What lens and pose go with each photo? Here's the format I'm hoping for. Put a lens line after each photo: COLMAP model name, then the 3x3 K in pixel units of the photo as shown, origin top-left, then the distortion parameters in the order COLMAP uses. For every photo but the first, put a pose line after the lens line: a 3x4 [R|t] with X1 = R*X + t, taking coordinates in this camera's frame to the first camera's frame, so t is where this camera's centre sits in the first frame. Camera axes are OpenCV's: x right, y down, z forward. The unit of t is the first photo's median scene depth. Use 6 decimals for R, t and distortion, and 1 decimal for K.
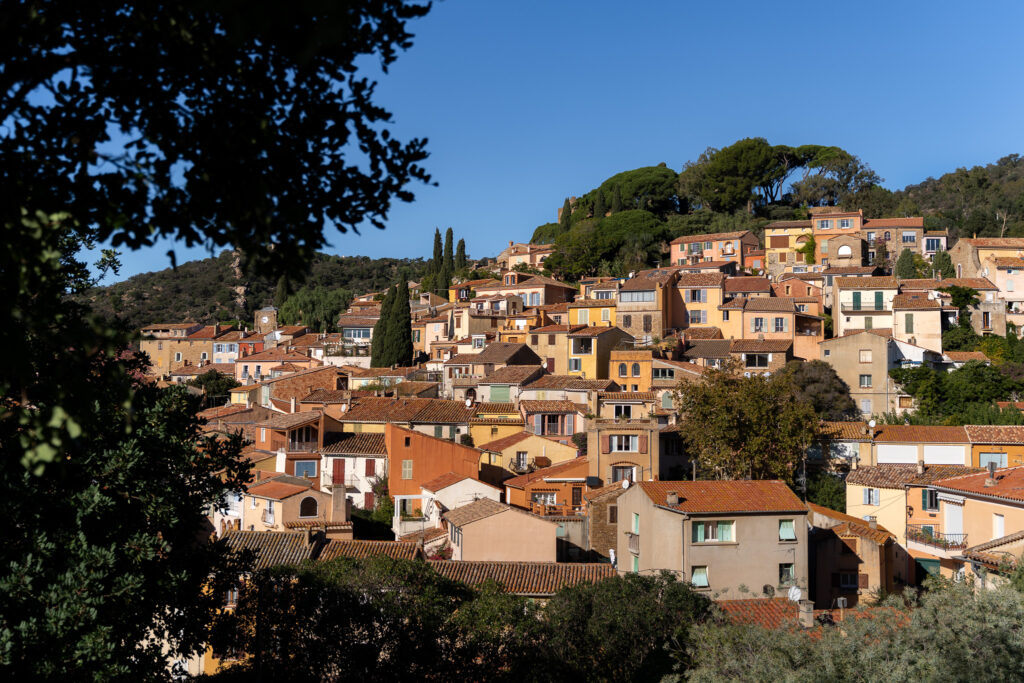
lens RADIAL K [[1119.4, 0, 511.6], [0, 1119.4, 341.9], [0, 0, 1]] dist [-0.010145, 0.000000]
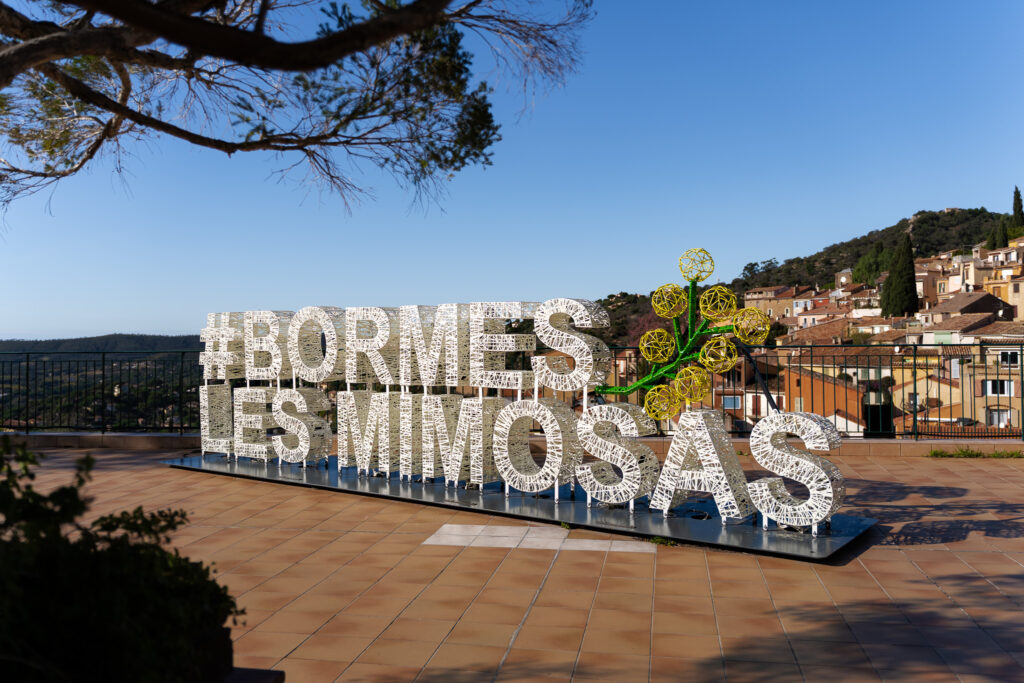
lens RADIAL K [[857.1, 0, 512.9], [0, 857.1, 340.9], [0, 0, 1]] dist [-0.006833, -0.002256]
pose [[0.777316, -0.015318, -0.628923, 0.140739], [0.046552, 0.998363, 0.033219, -0.000871], [0.627385, -0.055100, 0.776757, 0.049493]]
